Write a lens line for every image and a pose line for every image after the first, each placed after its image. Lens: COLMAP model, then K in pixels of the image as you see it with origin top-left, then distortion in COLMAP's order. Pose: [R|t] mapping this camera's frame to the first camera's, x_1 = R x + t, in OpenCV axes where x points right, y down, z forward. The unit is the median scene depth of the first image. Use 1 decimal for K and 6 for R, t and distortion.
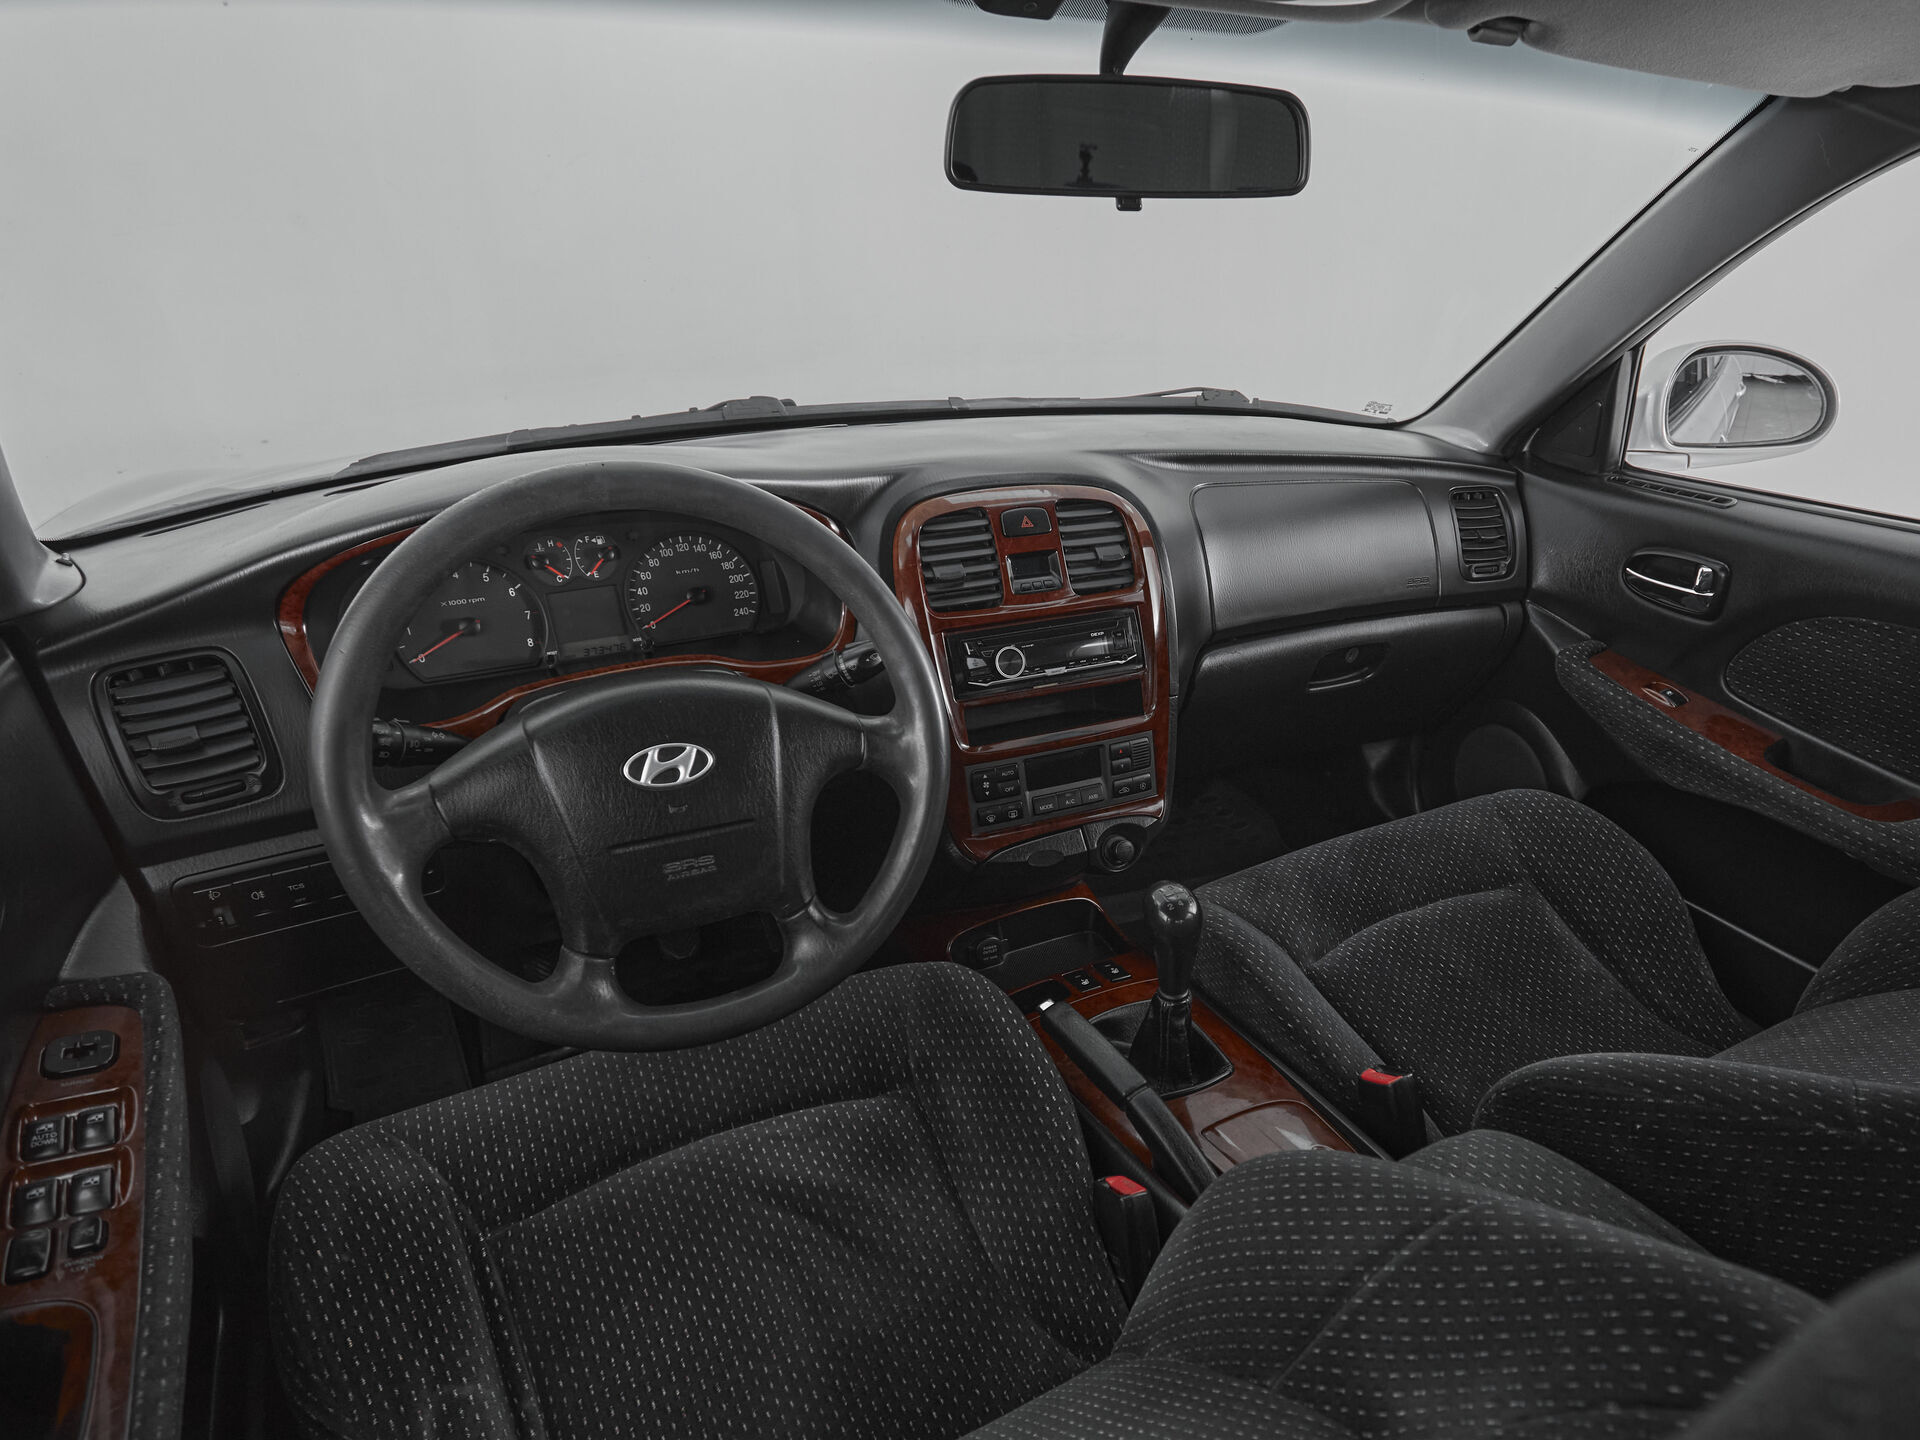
lens RADIAL K [[1156.2, 0, 1124.1], [0, 1156.2, 842.2], [0, 0, 1]] dist [-0.002608, -0.005003]
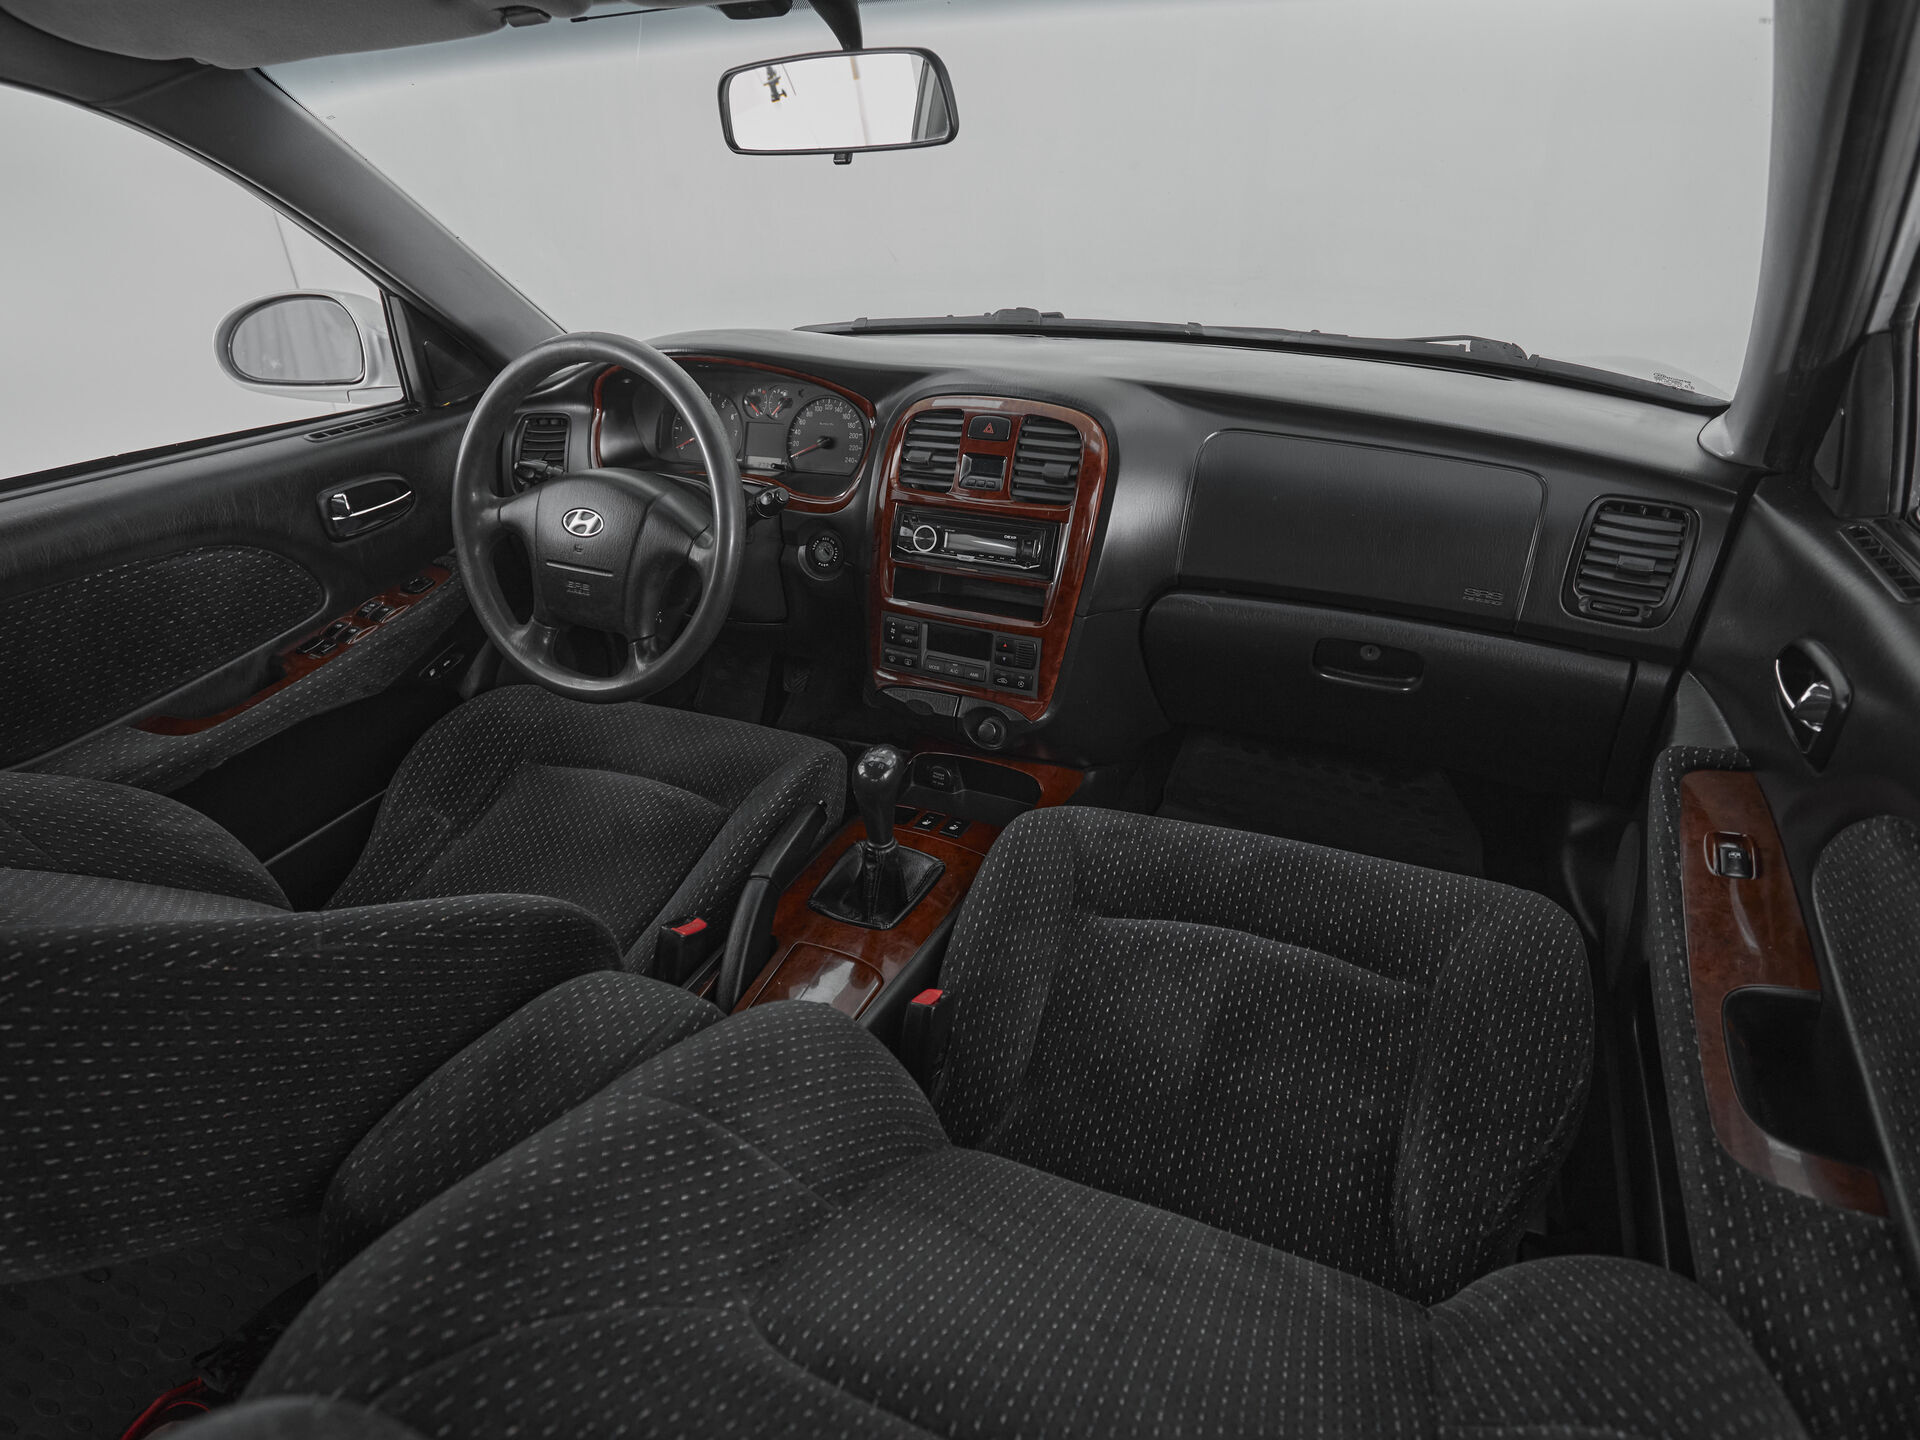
lens RADIAL K [[1038.3, 0, 960.0], [0, 1038.3, 720.0], [0, 0, 1]] dist [-0.005173, -0.000921]
pose [[0.578759, 0.360732, -0.731376, 0.749770], [-0.352678, 0.919356, 0.174364, -0.177135], [0.735293, 0.157025, 0.659308, 0.337013]]
